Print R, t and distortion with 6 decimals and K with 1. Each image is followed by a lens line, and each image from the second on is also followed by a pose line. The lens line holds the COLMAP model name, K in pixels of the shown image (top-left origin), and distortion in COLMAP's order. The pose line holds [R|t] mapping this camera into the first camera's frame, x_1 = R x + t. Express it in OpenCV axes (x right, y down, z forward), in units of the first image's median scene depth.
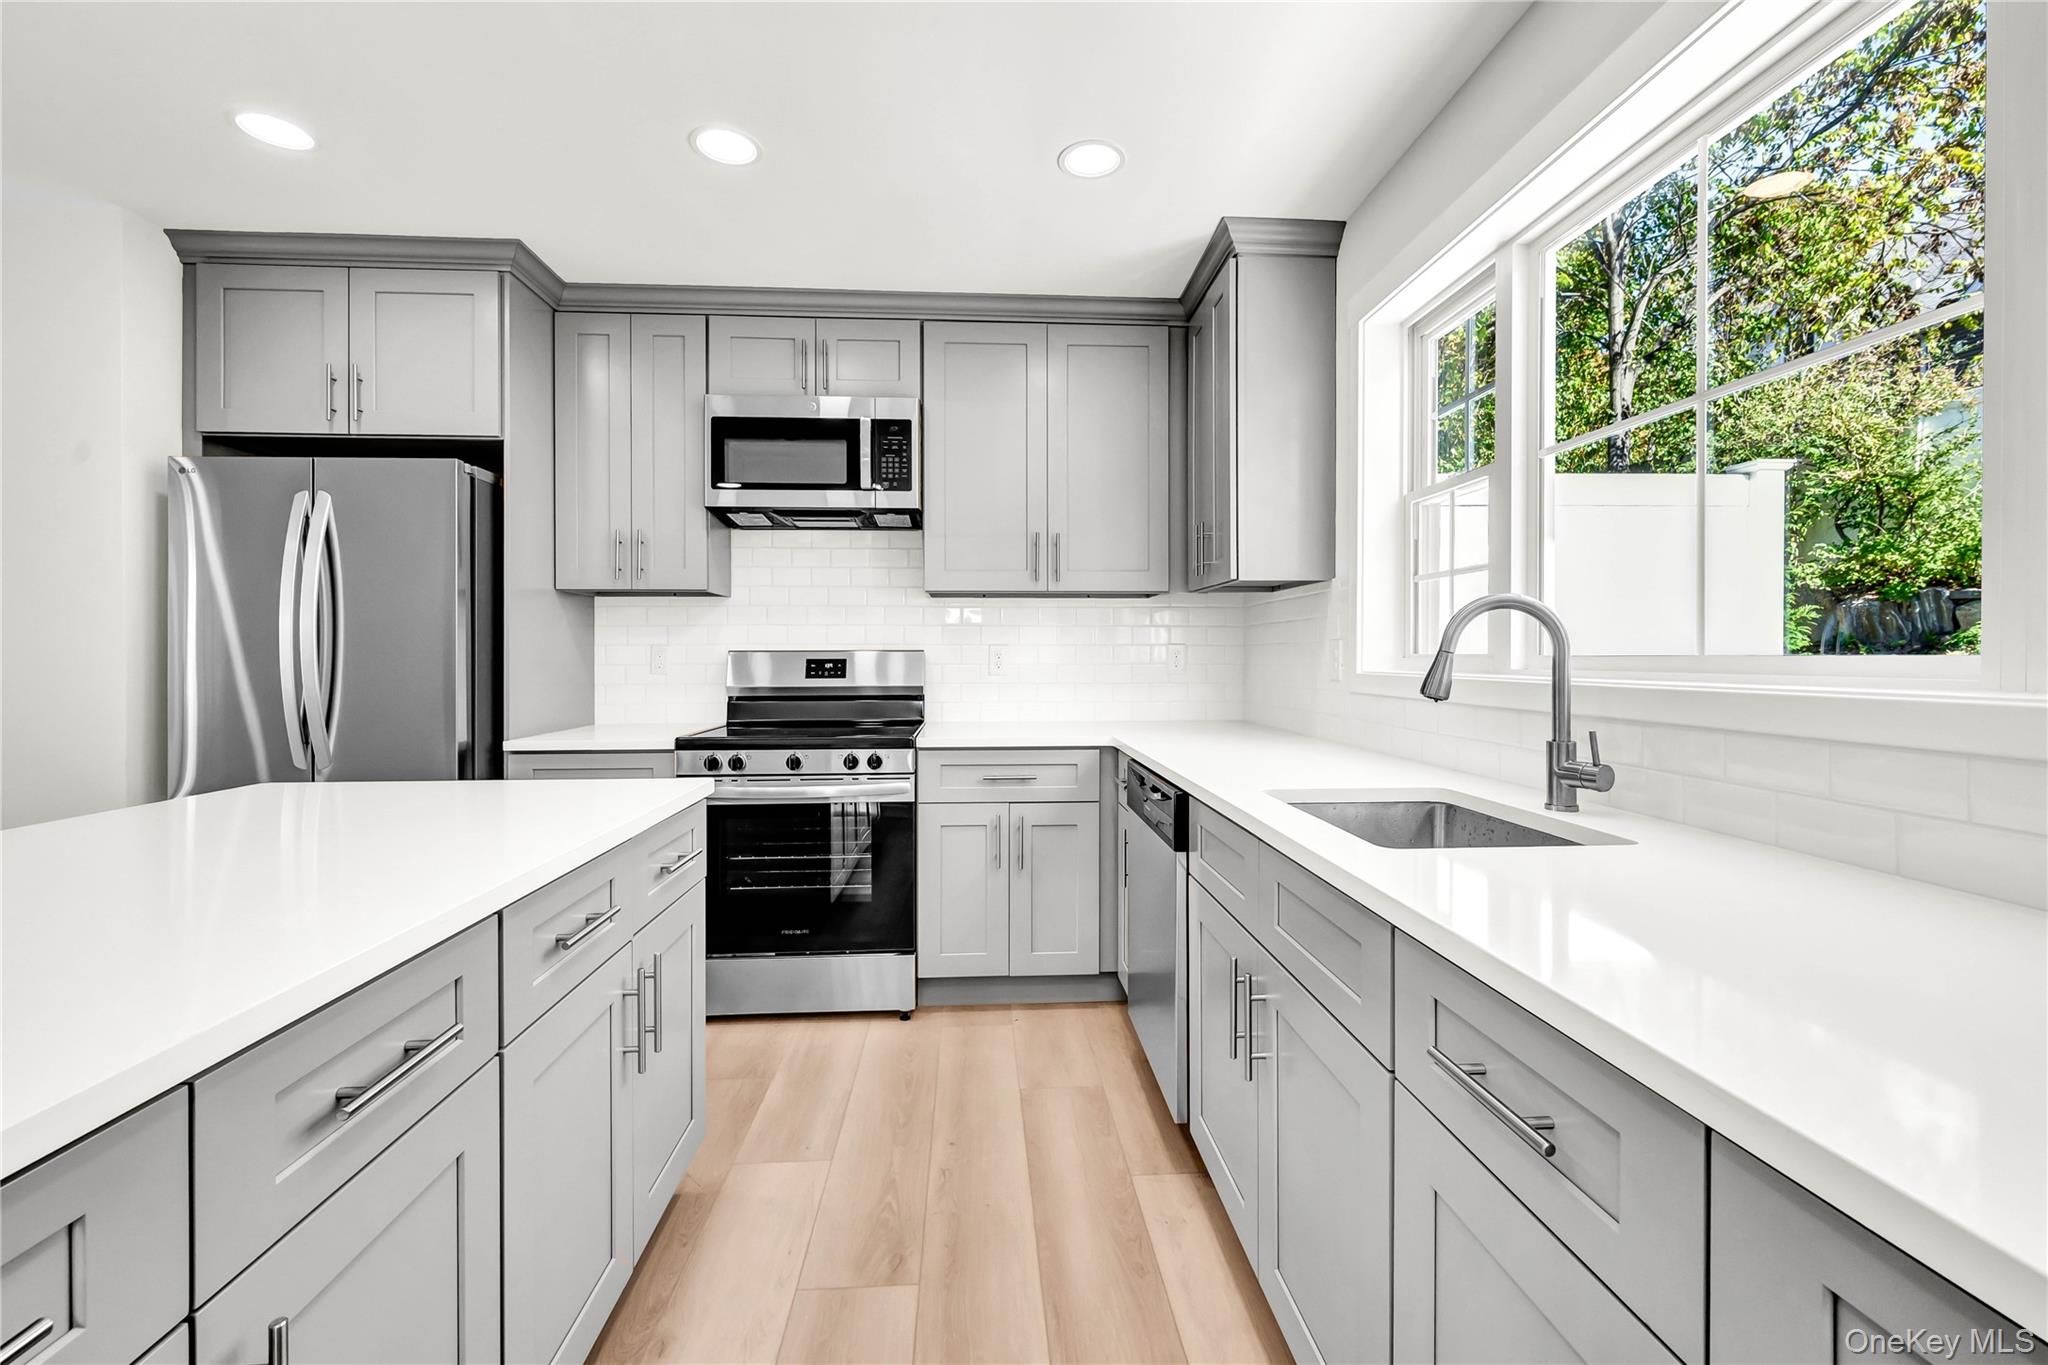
lens RADIAL K [[843.5, 0, 1023.5], [0, 843.5, 654.1], [0, 0, 1]] dist [0.000401, 0.000606]
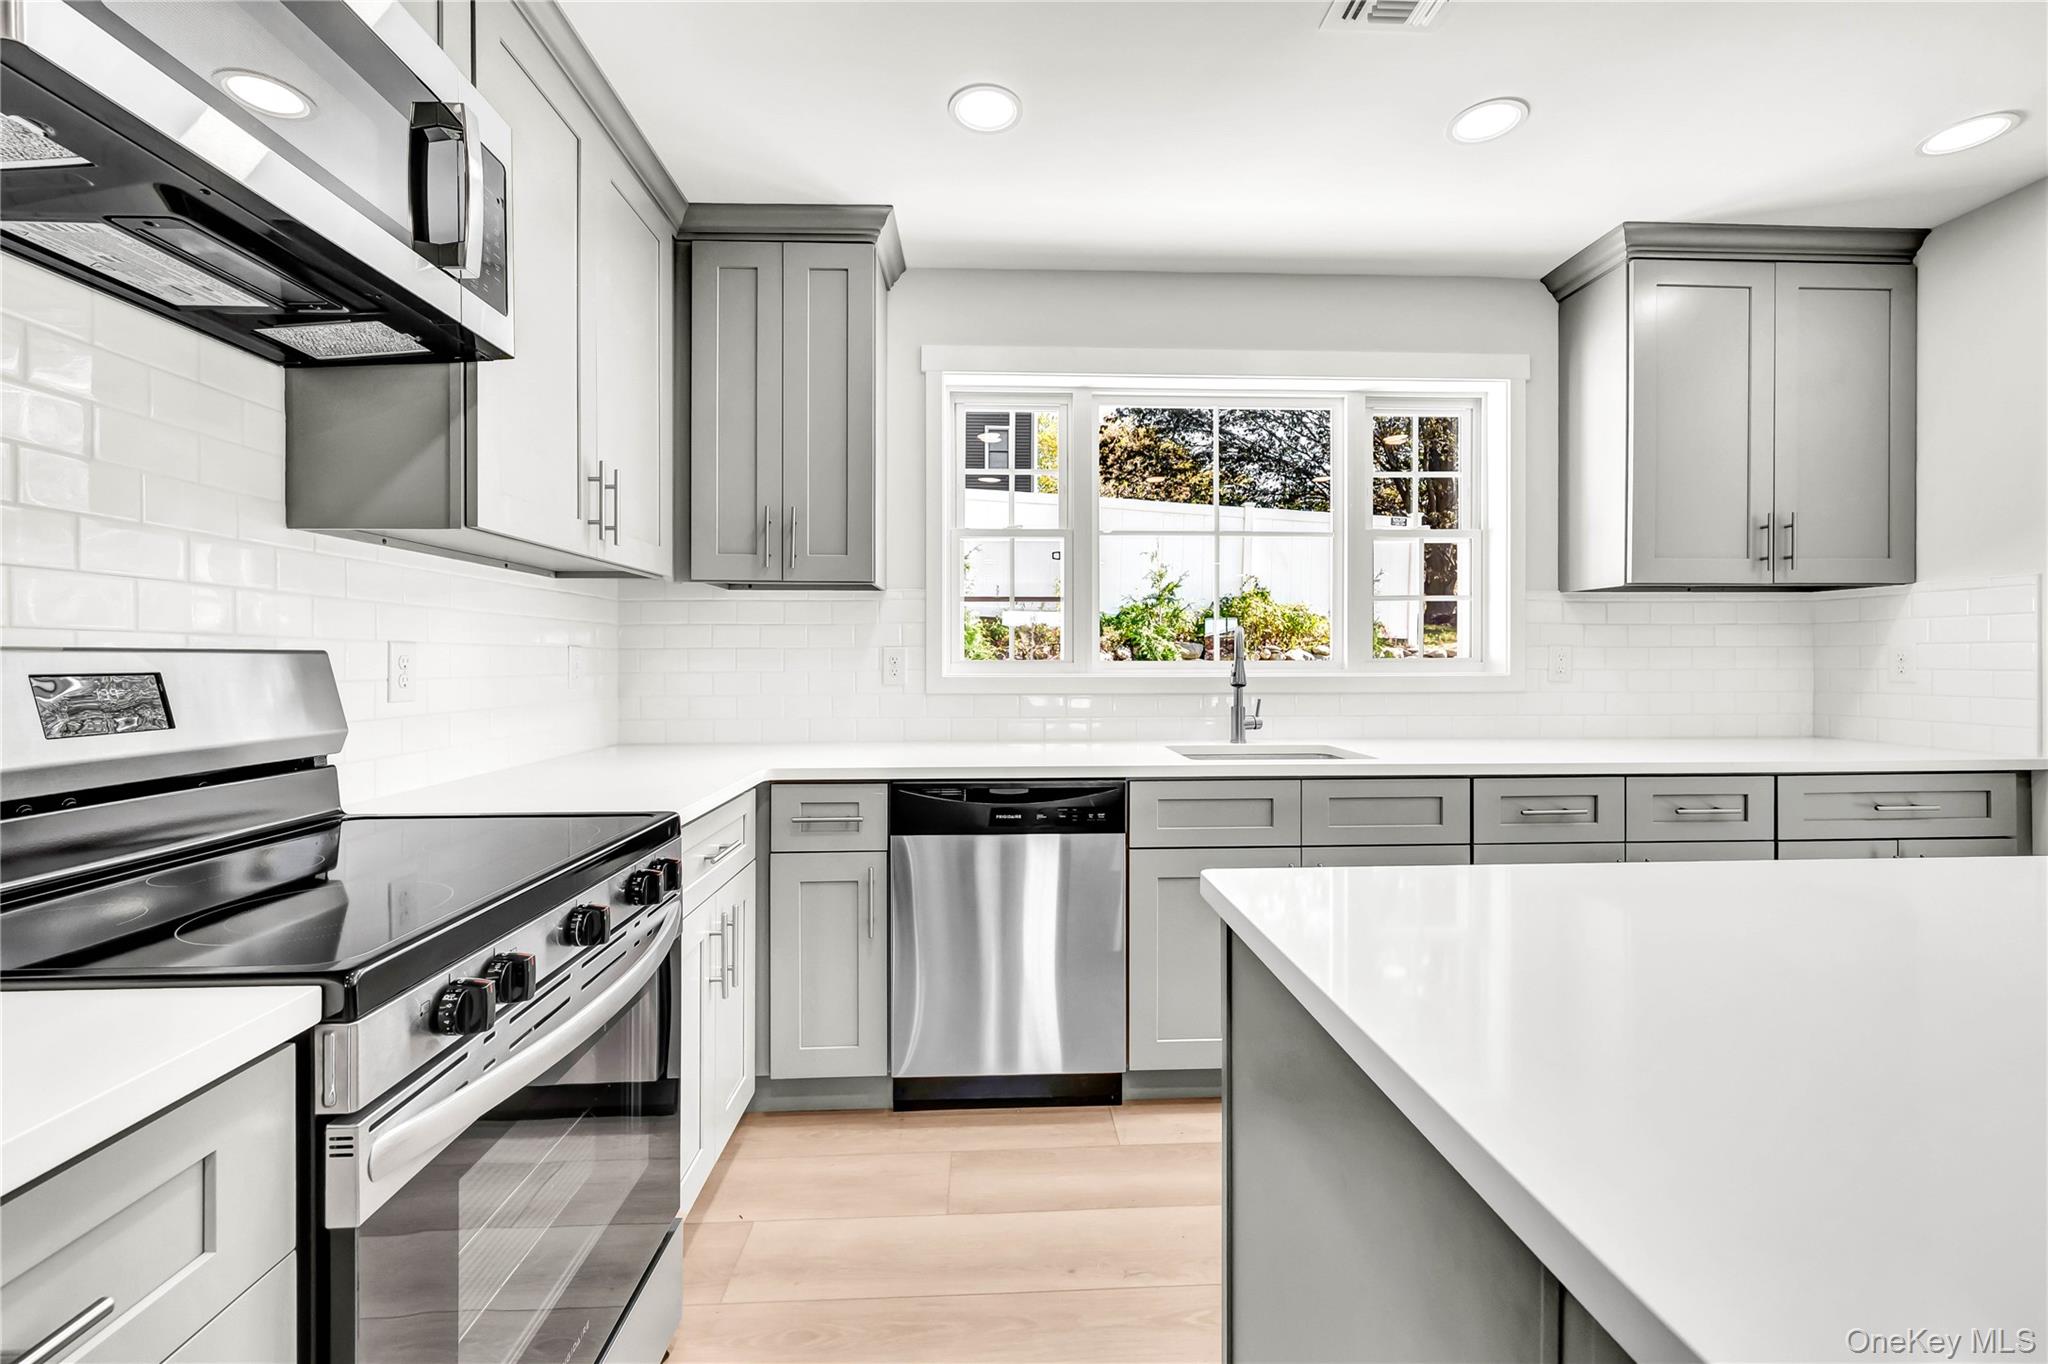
lens RADIAL K [[843.5, 0, 1023.5], [0, 843.5, 653.6], [0, 0, 1]] dist [0.000401, 0.000606]
pose [[0.014716, 0.006668, 0.999869, -0.672754], [-0.003294, 0.999973, -0.006620, -0.001889], [-0.999886, -0.003196, 0.014738, 0.779679]]
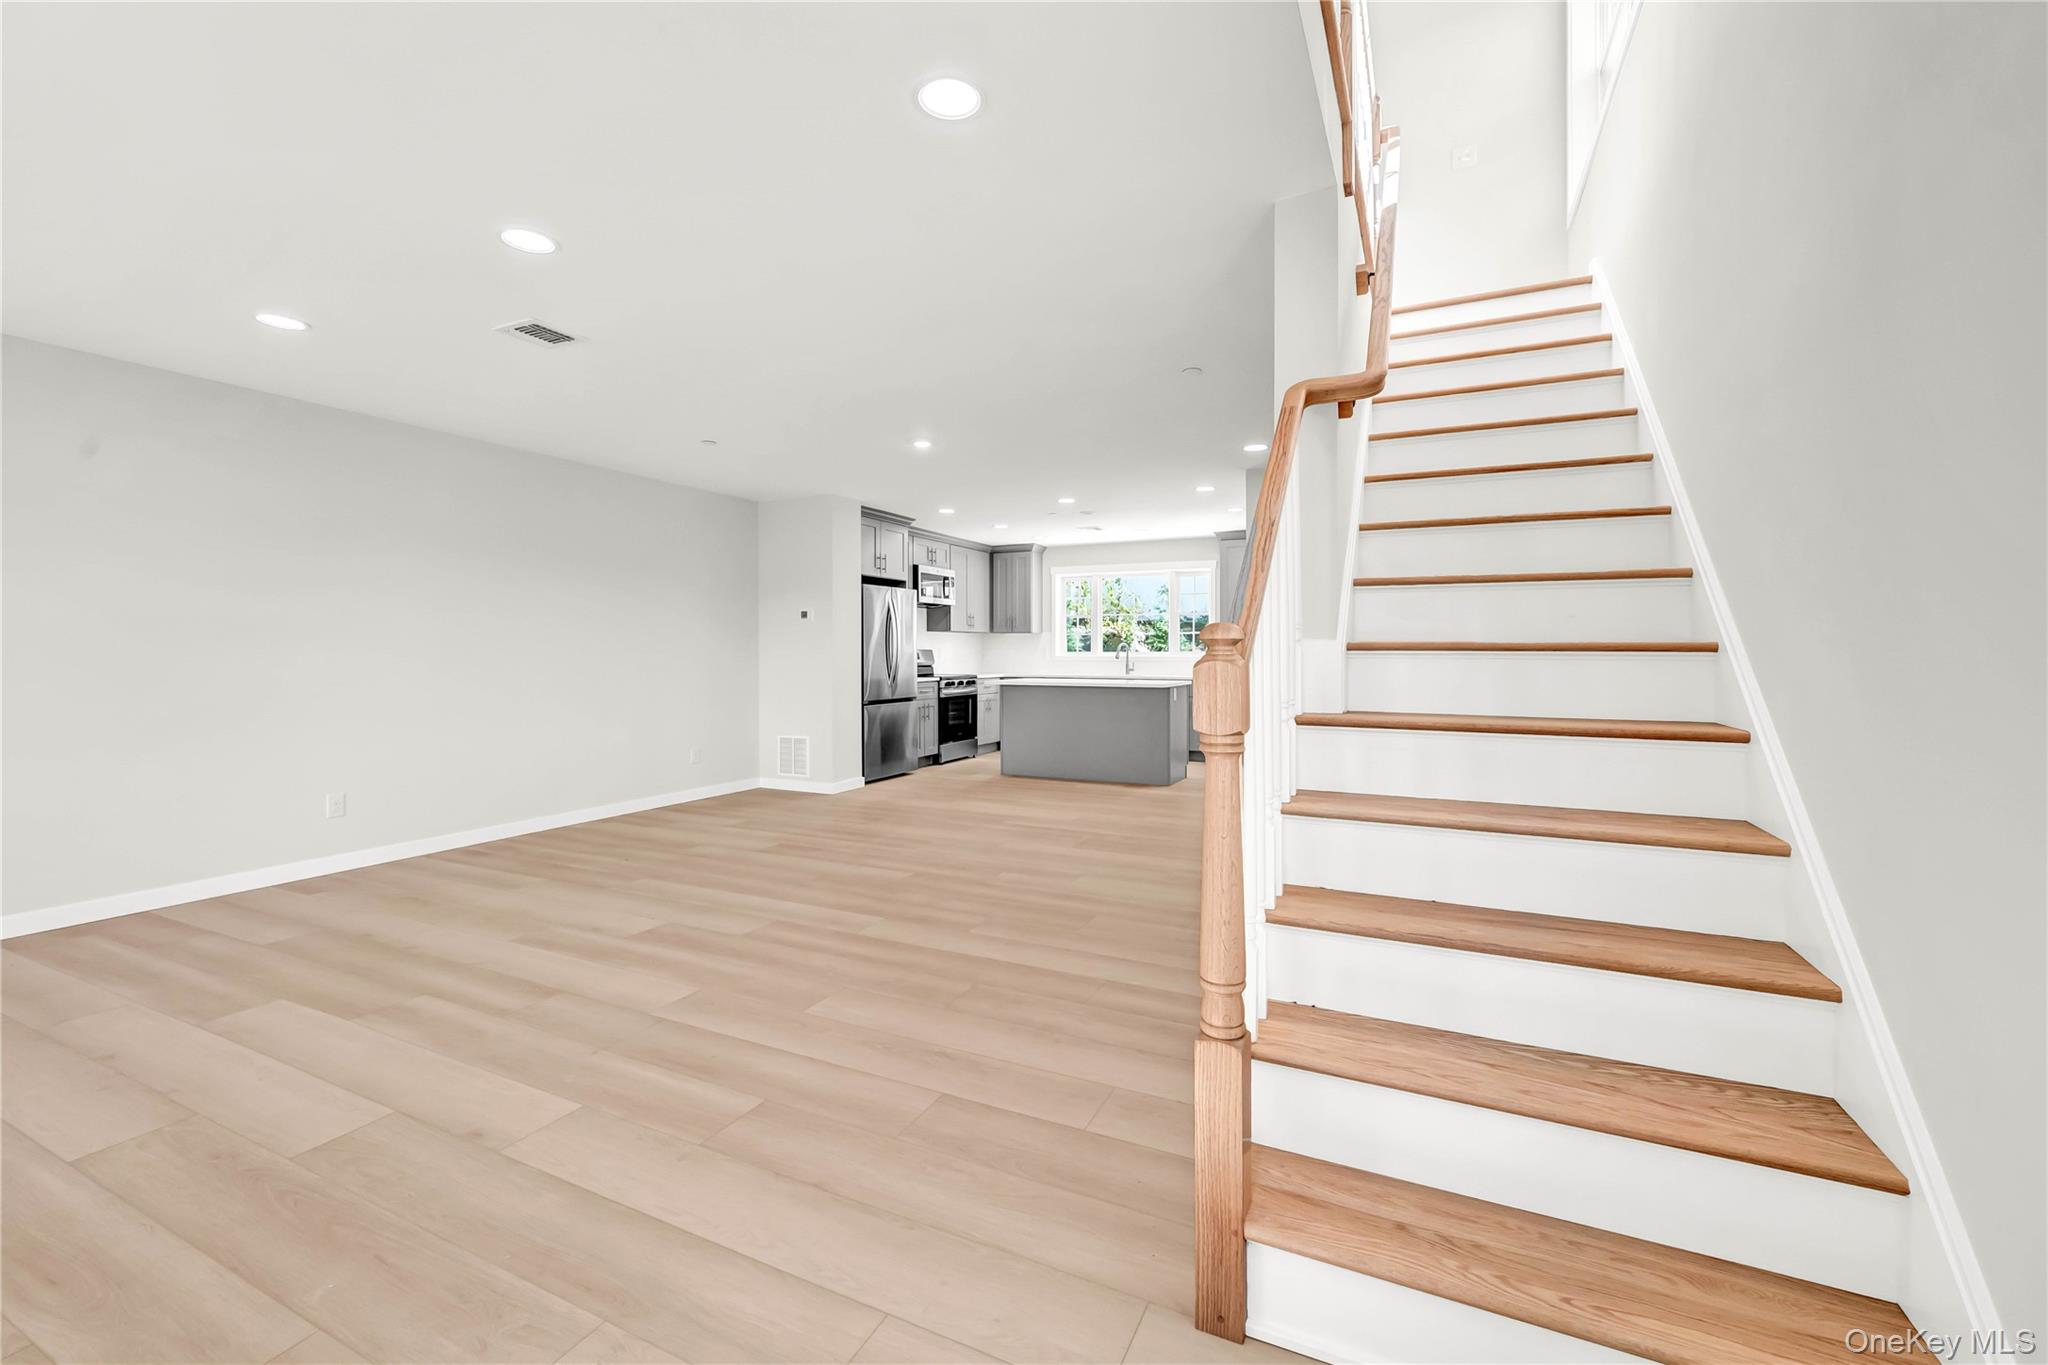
lens RADIAL K [[843.5, 0, 1023.5], [0, 843.5, 654.1], [0, 0, 1]] dist [0.000401, 0.000606]
pose [[0.488597, -0.003302, 0.872503, -3.095047], [-0.005773, 0.999959, 0.007018, -0.015332], [-0.872491, -0.008466, 0.488558, -0.870780]]
